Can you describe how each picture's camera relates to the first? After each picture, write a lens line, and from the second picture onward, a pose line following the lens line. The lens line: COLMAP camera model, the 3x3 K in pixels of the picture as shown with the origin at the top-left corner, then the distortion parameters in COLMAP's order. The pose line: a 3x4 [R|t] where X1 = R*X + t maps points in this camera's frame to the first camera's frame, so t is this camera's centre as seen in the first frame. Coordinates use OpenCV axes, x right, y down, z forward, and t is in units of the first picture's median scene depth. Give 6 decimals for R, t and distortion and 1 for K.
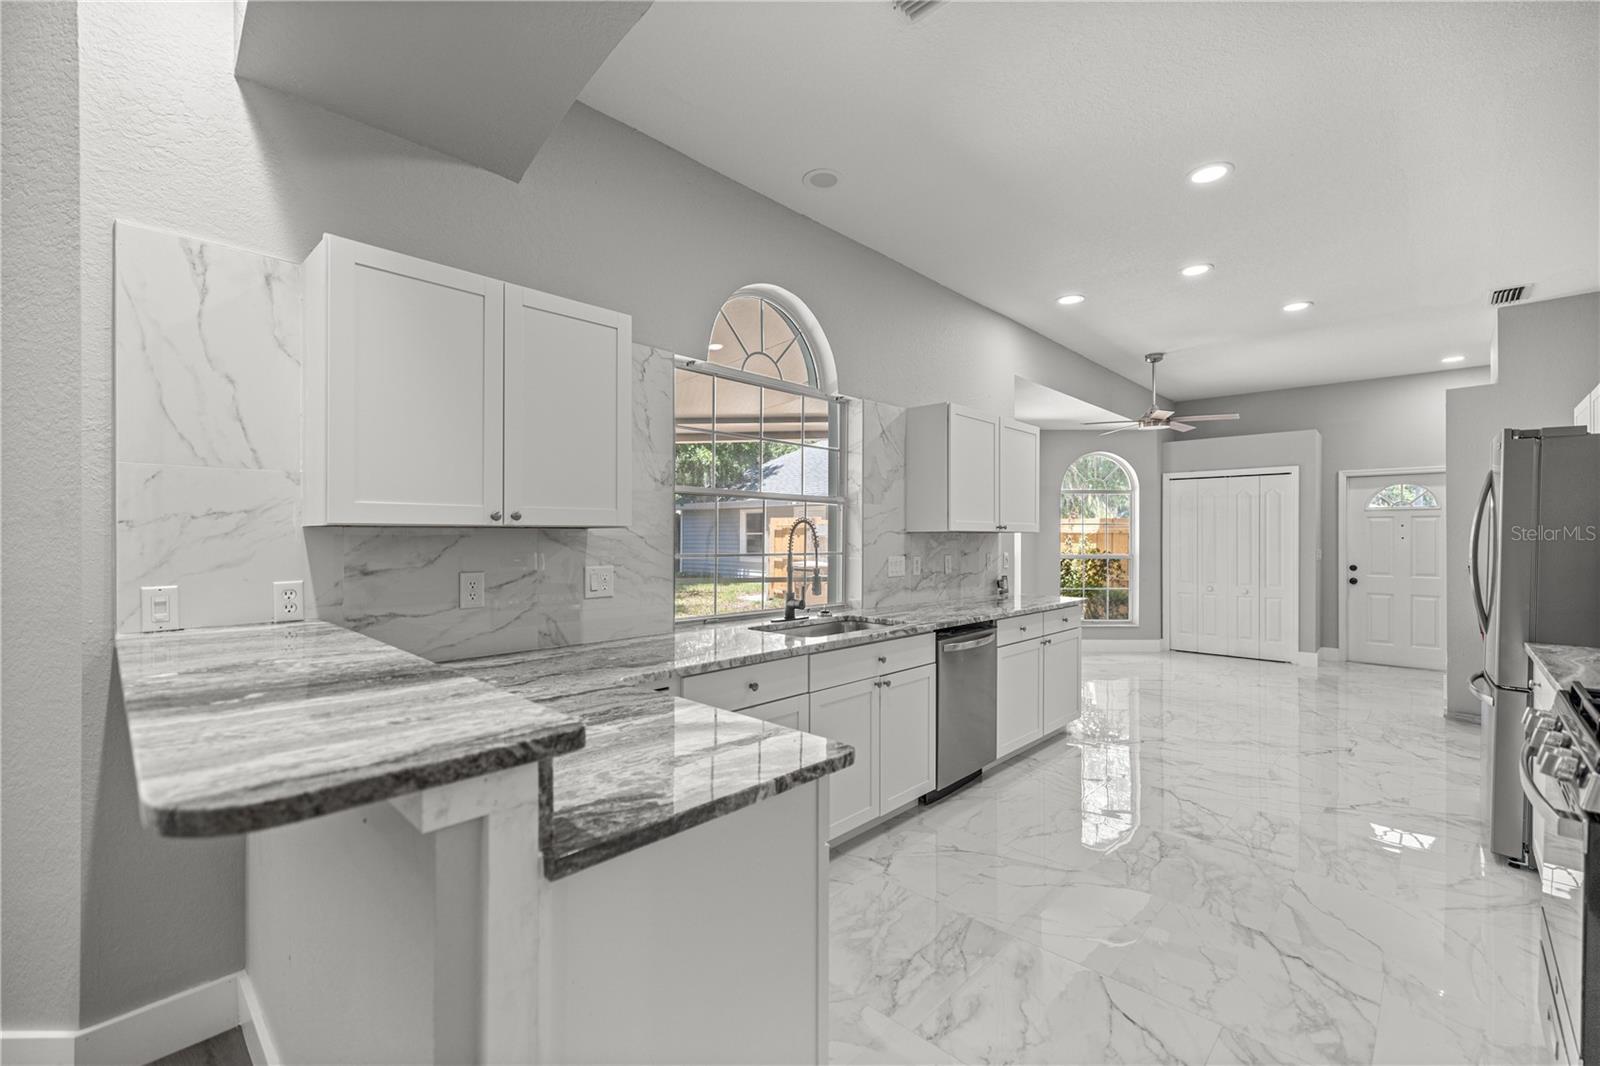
lens RADIAL K [[666.7, 0, 800.0], [0, 666.7, 533.0], [0, 0, 1]] dist [-0.000285, -0.000028]
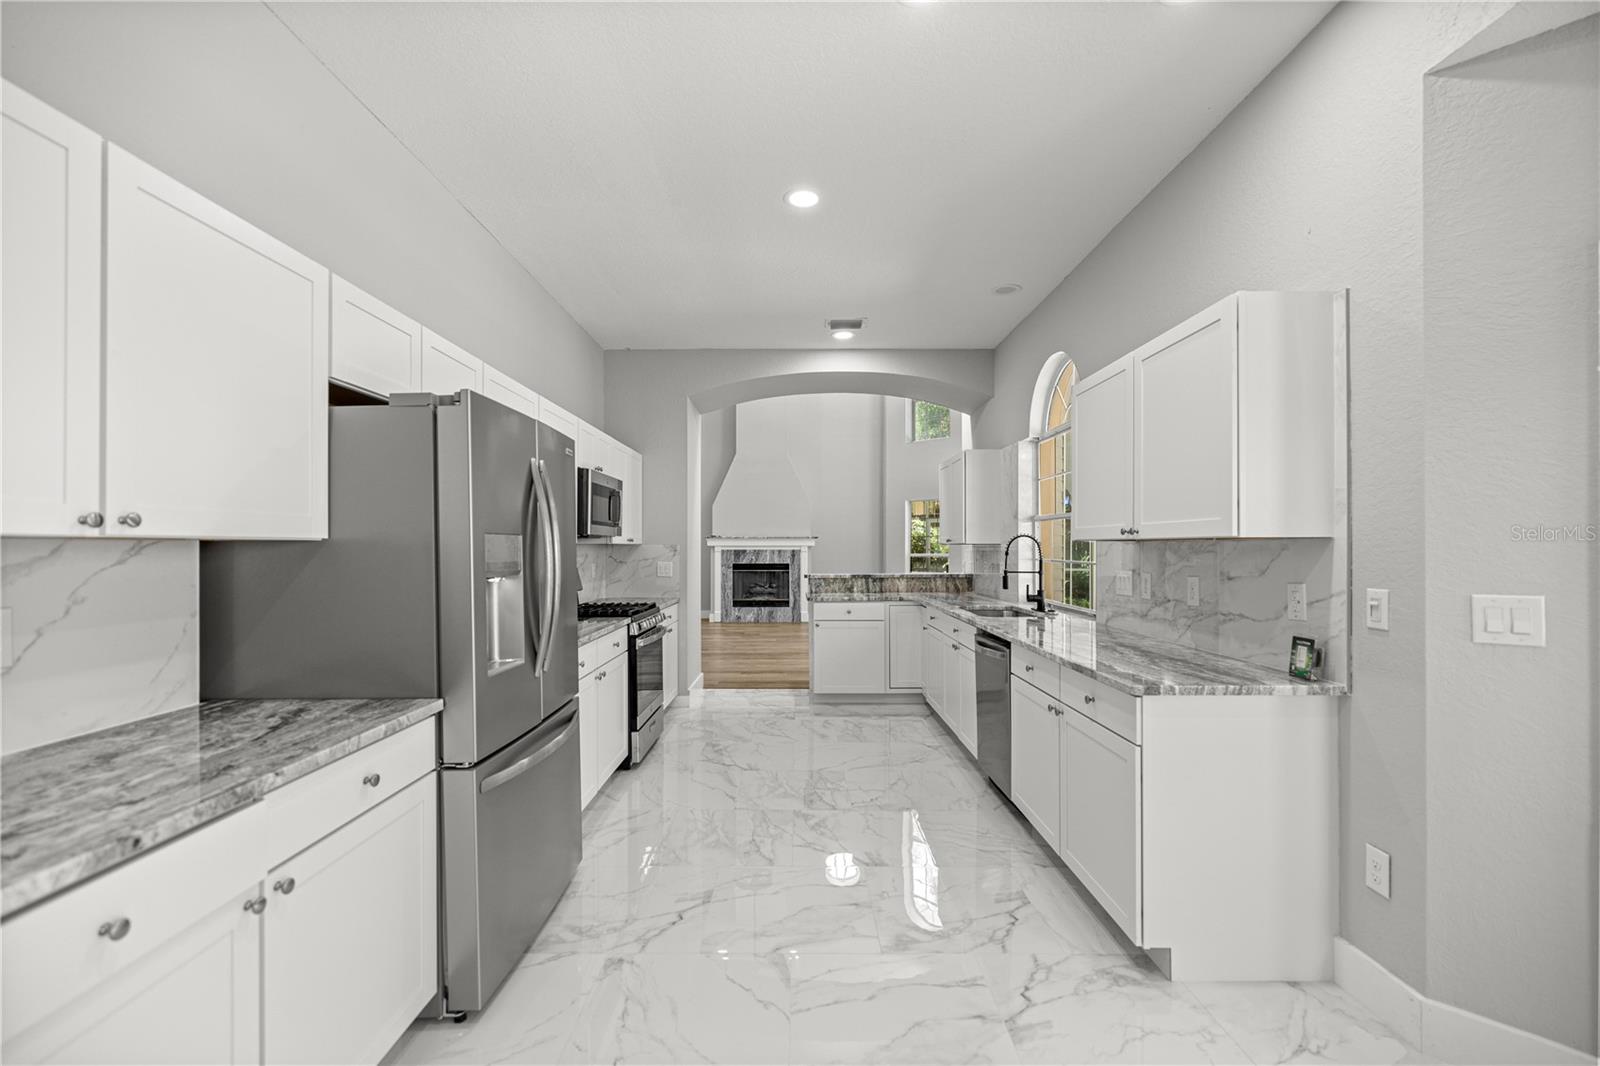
lens RADIAL K [[666.7, 0, 800.0], [0, 666.7, 533.0], [0, 0, 1]] dist [-0.000285, -0.000028]
pose [[-0.714121, -0.018129, -0.699787, 1.317495], [0.000167, 0.999660, -0.026068, 0.012563], [0.700022, -0.018732, -0.713876, 1.702241]]
